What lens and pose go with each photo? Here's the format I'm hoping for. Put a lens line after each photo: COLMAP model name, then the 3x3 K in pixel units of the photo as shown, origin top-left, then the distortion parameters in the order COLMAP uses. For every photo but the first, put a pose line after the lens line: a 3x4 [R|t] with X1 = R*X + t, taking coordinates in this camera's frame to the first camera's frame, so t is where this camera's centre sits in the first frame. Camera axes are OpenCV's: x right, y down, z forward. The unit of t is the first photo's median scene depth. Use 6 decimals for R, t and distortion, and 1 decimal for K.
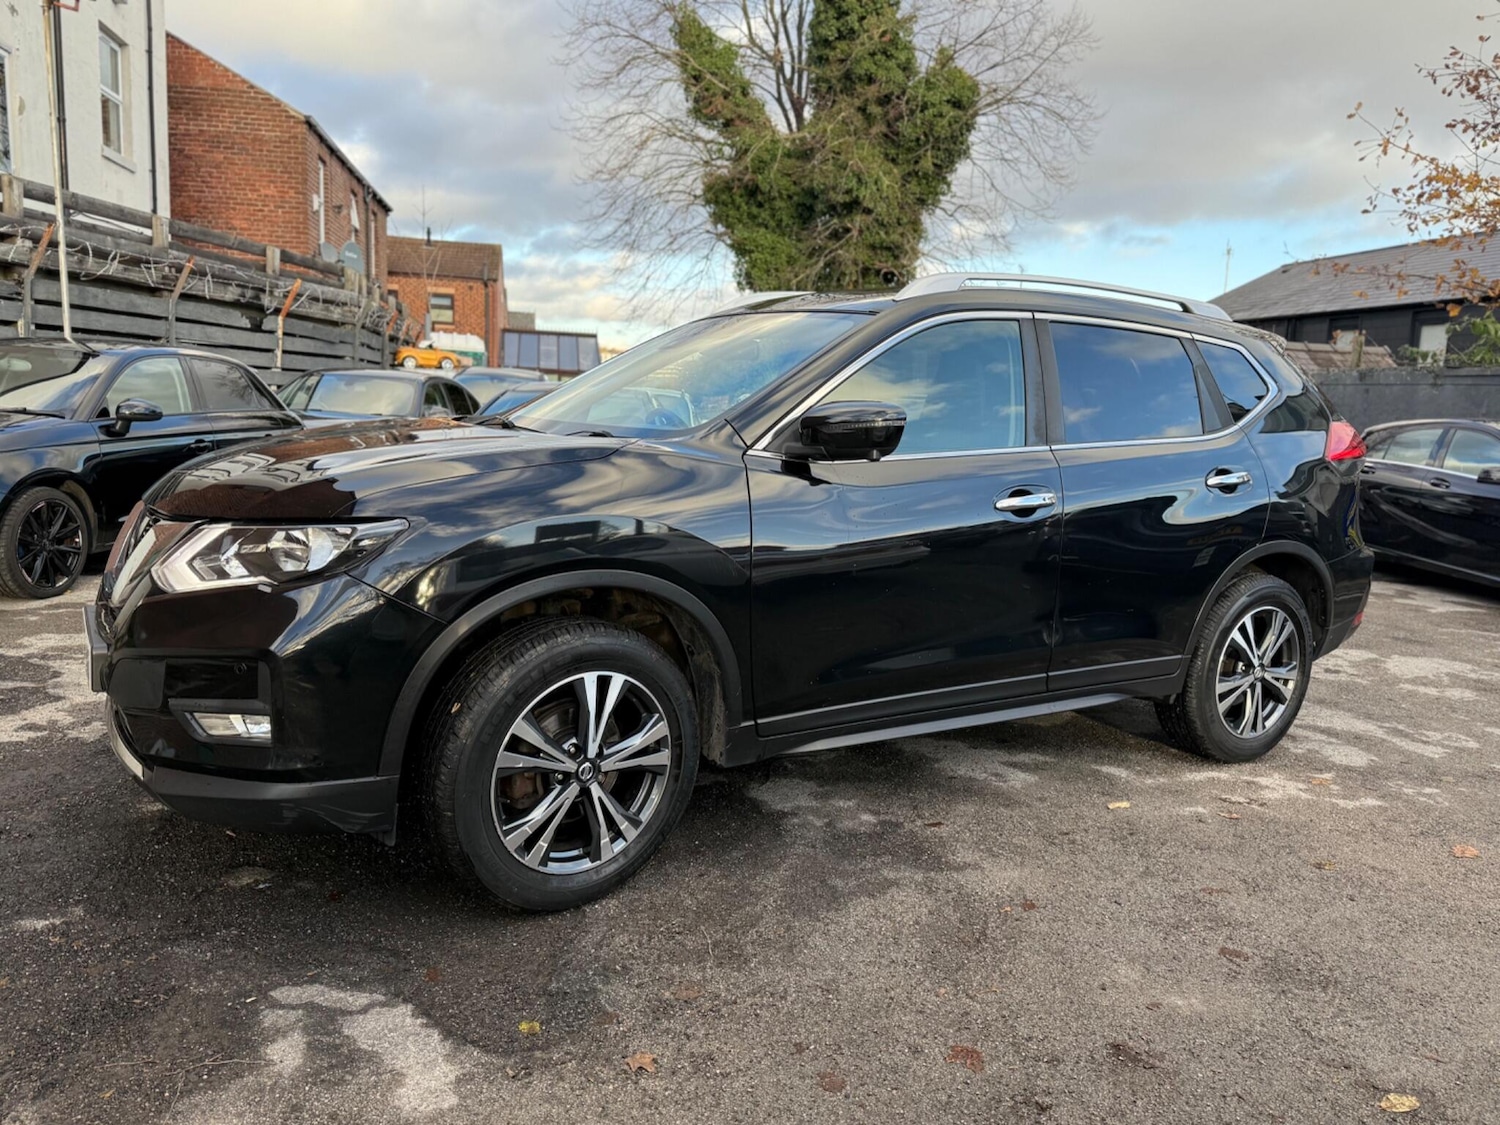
lens RADIAL K [[1093.7, 0, 750.0], [0, 1093.7, 562.5], [0, 0, 1]] dist [0.047943, -0.064056]
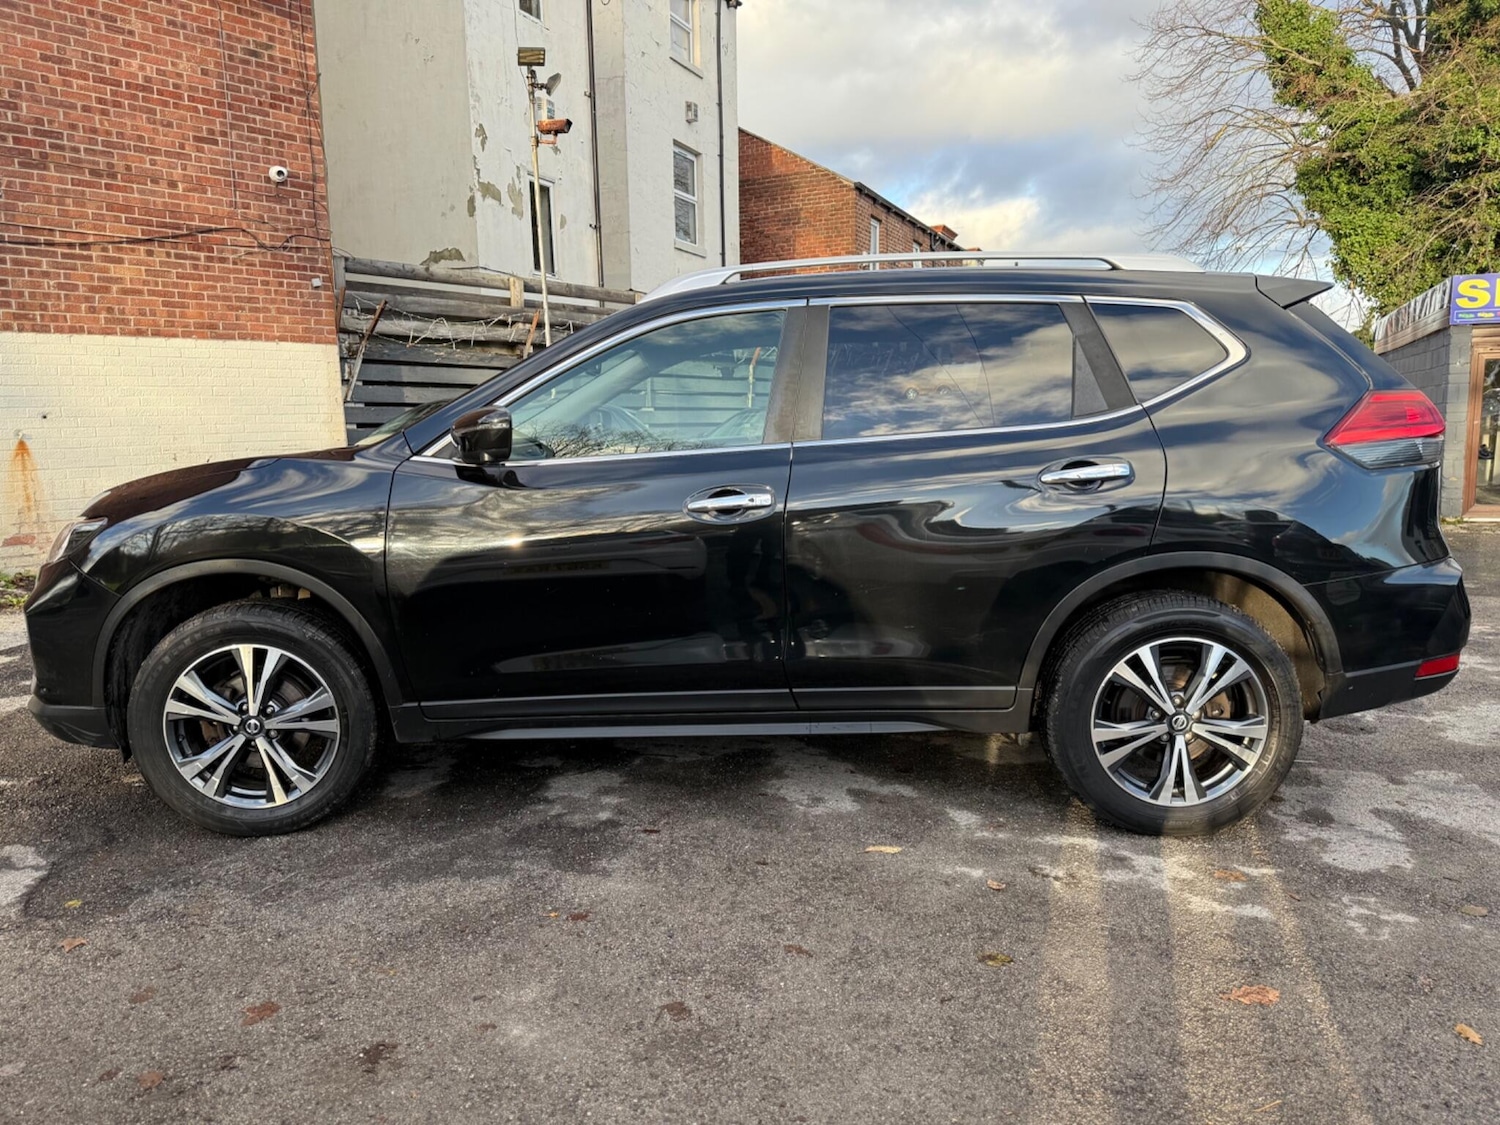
lens RADIAL K [[1059.1, 0, 755.1], [0, 1059.1, 564.1], [0, 0, 1]] dist [0.023637, -0.006865]
pose [[0.828964, 0.017351, -0.559033, 0.621906], [-0.027565, 0.999571, -0.009851, 0.004609], [0.558622, 0.023576, 0.829087, 0.211309]]
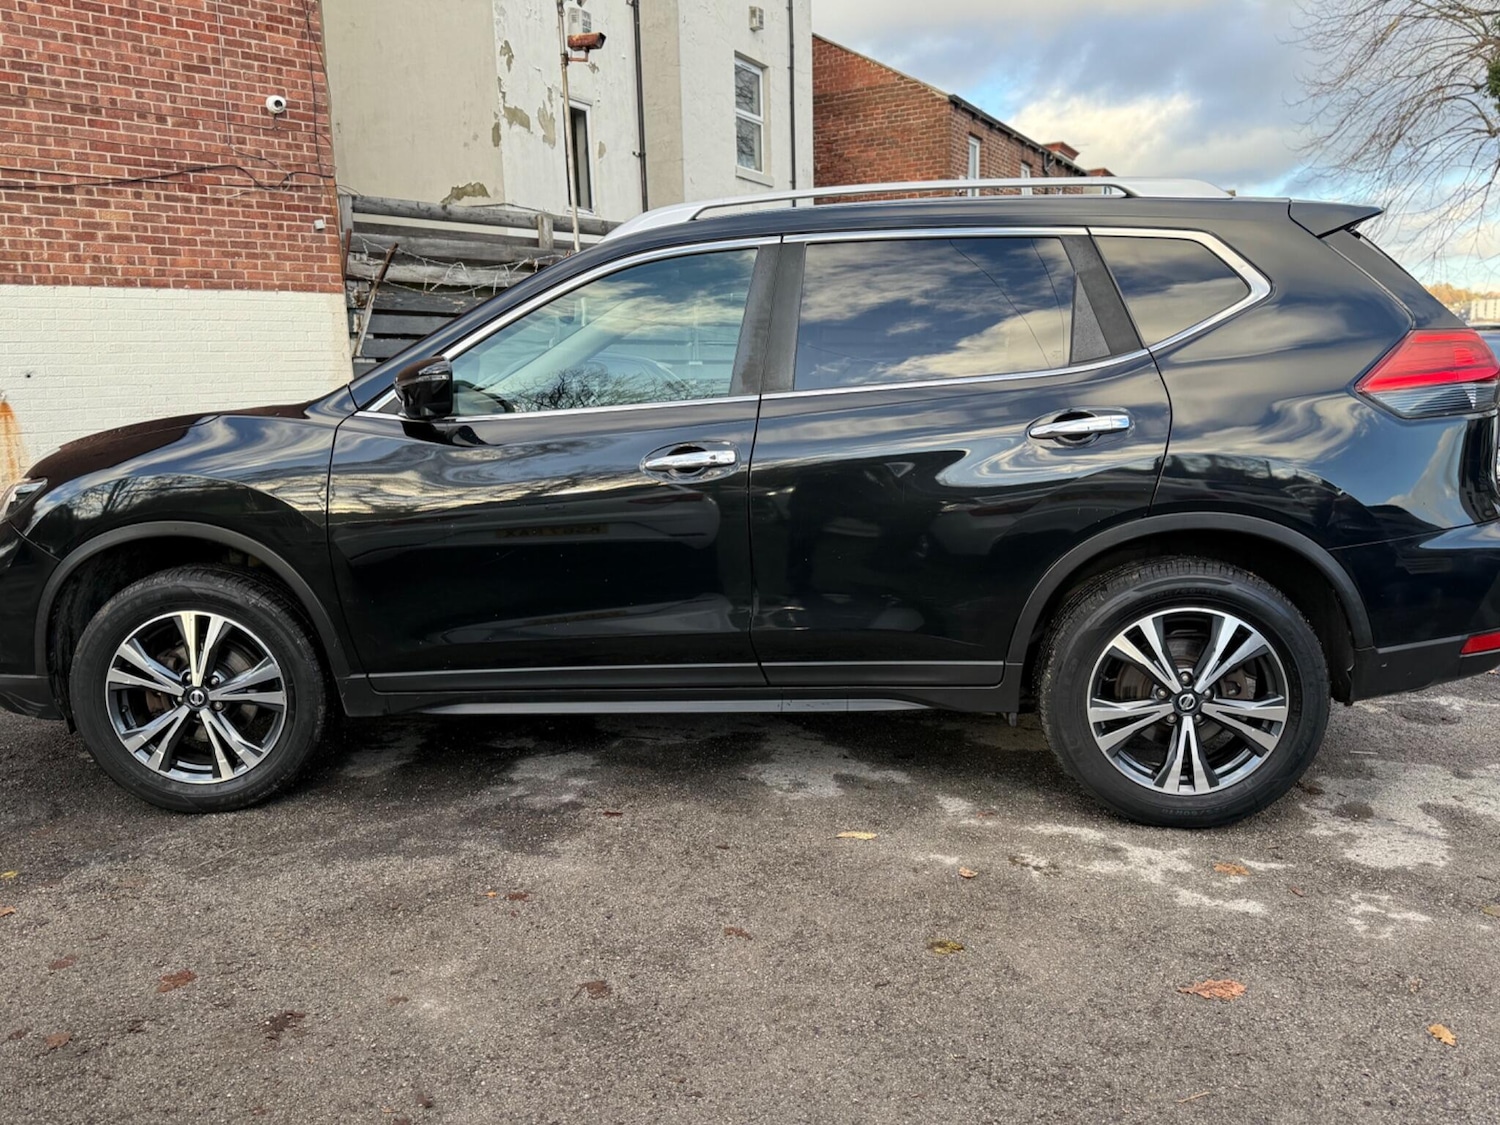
lens RADIAL K [[1217.7, 0, 760.9], [0, 1217.7, 568.6], [0, 0, 1]] dist [0.042186, -0.020287]
pose [[0.786826, 0.031345, -0.616379, 0.714912], [-0.028591, 0.999488, 0.014329, 0.012265], [0.616512, 0.006348, 0.787320, 0.222303]]
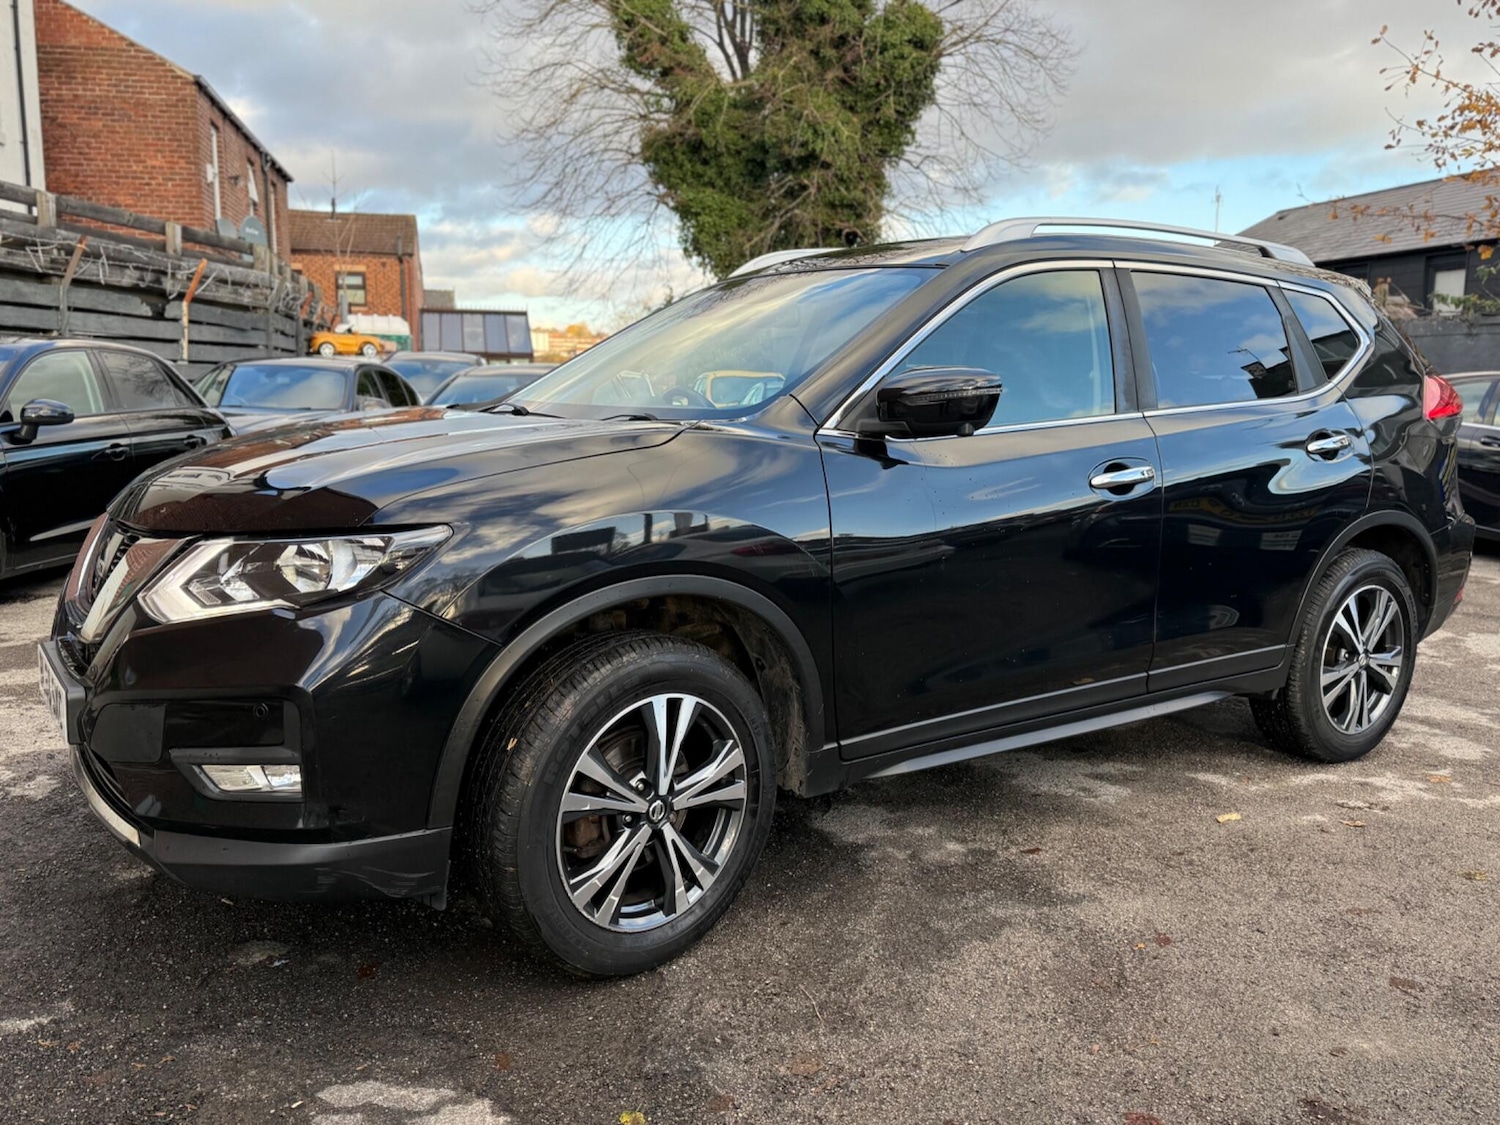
lens RADIAL K [[1206.5, 0, 738.1], [0, 1206.5, 562.5], [0, 0, 1]] dist [0.046732, -0.061386]
pose [[0.998644, -0.040327, 0.032916, -0.070564], [0.040210, 0.999182, 0.004199, -0.003017], [-0.033059, -0.002869, 0.999449, 0.035382]]
